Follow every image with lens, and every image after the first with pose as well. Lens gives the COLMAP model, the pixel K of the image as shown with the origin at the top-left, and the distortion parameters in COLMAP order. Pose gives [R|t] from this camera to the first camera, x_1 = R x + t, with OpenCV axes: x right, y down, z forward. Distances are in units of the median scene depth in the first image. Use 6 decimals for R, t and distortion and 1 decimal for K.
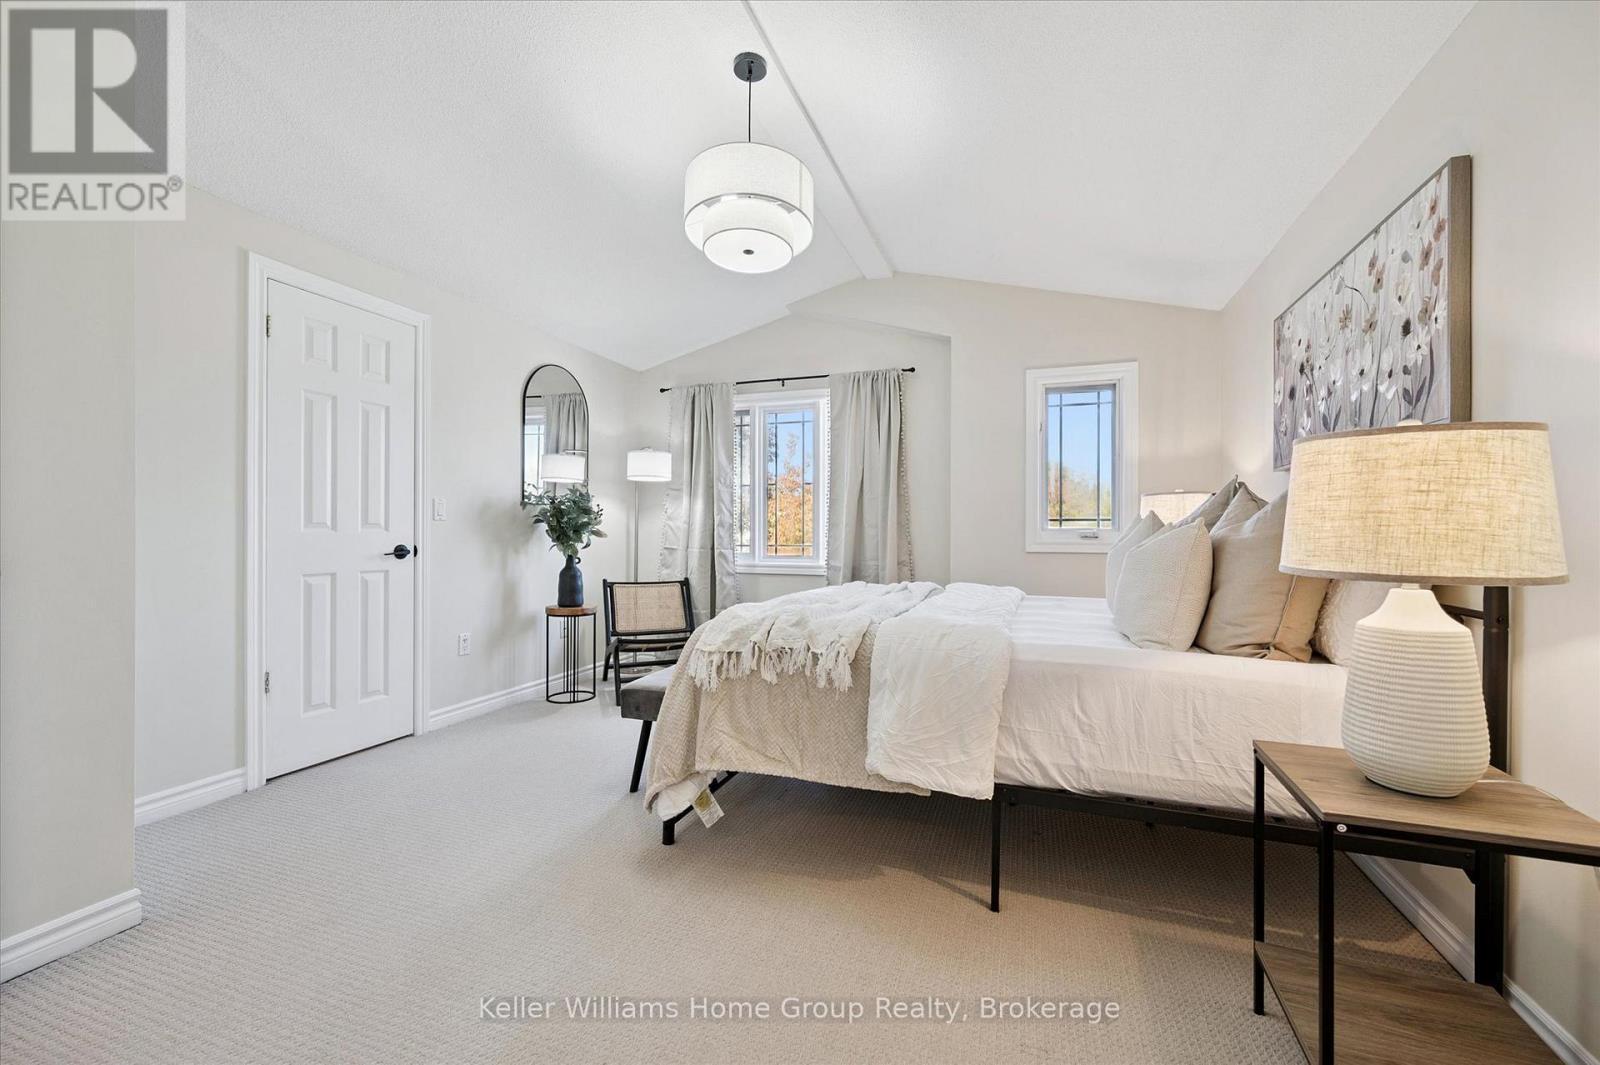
lens RADIAL K [[640.1, 0, 801.5], [0, 640.1, 517.7], [0, 0, 1]] dist [-0.001621, -0.000125]
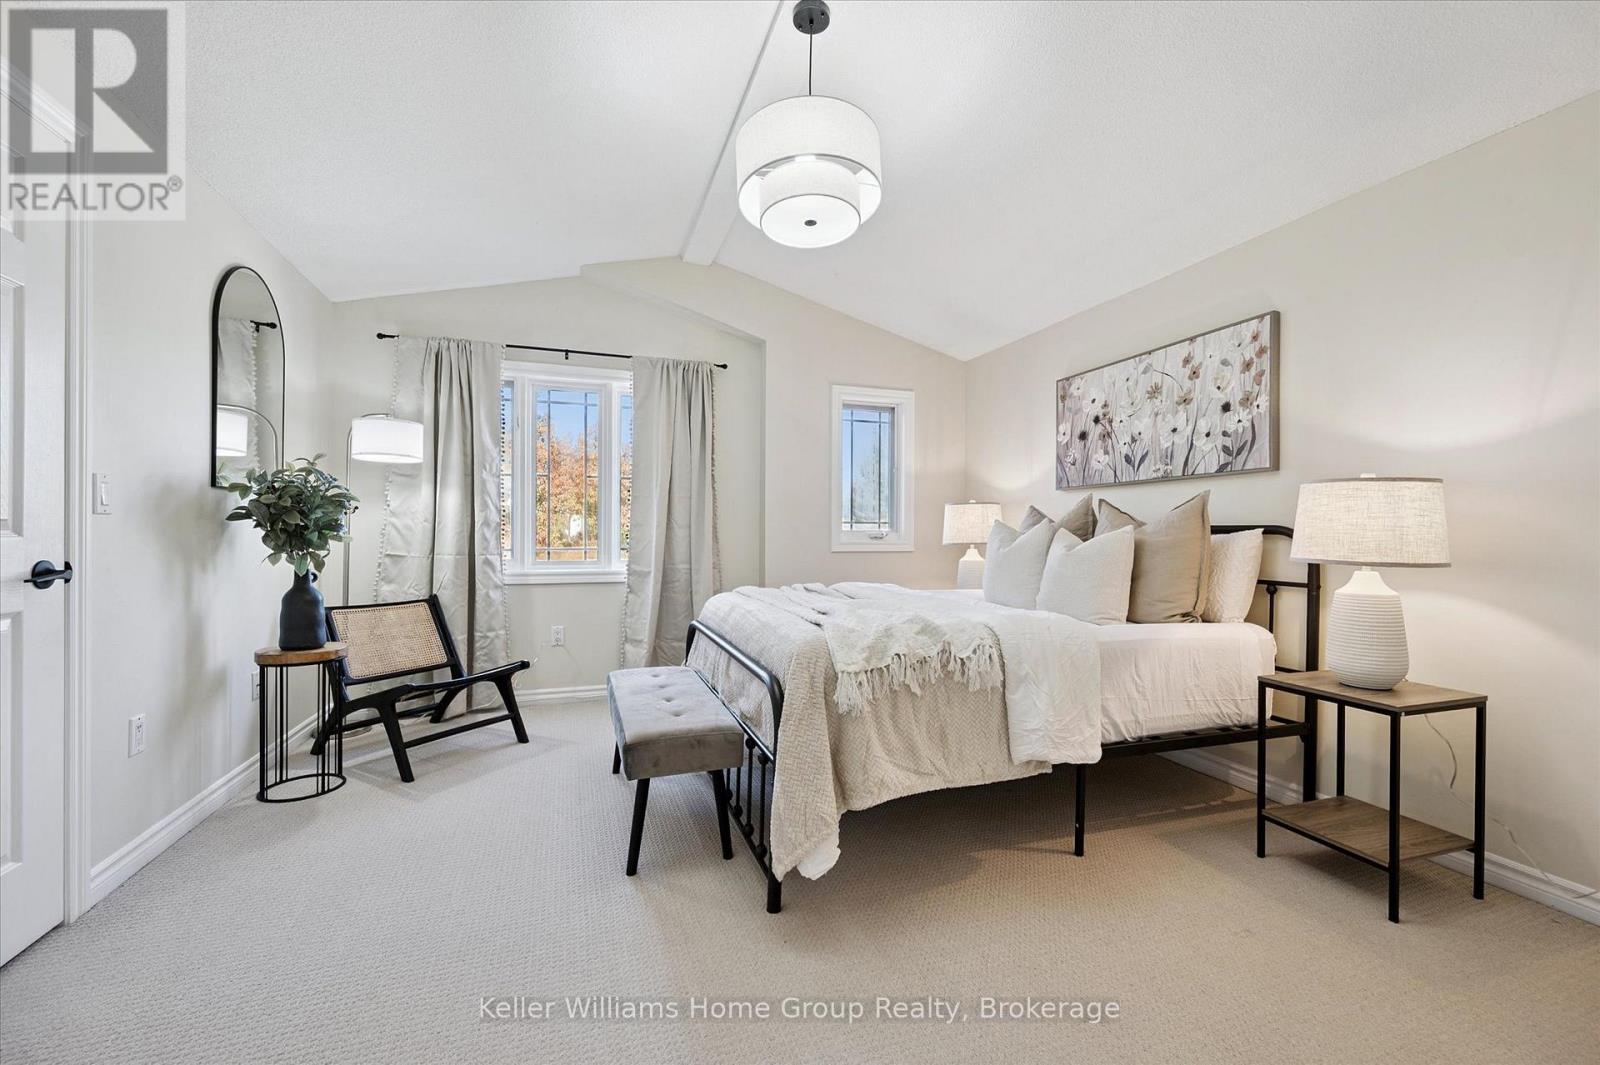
lens RADIAL K [[645.1, 0, 800.2], [0, 645.1, 521.7], [0, 0, 1]] dist [-0.000720, -0.000046]
pose [[0.781254, 0.010386, 0.624127, -0.483036], [-0.016146, 0.999863, 0.003571, -0.000820], [-0.624005, -0.012867, 0.781315, 0.222568]]
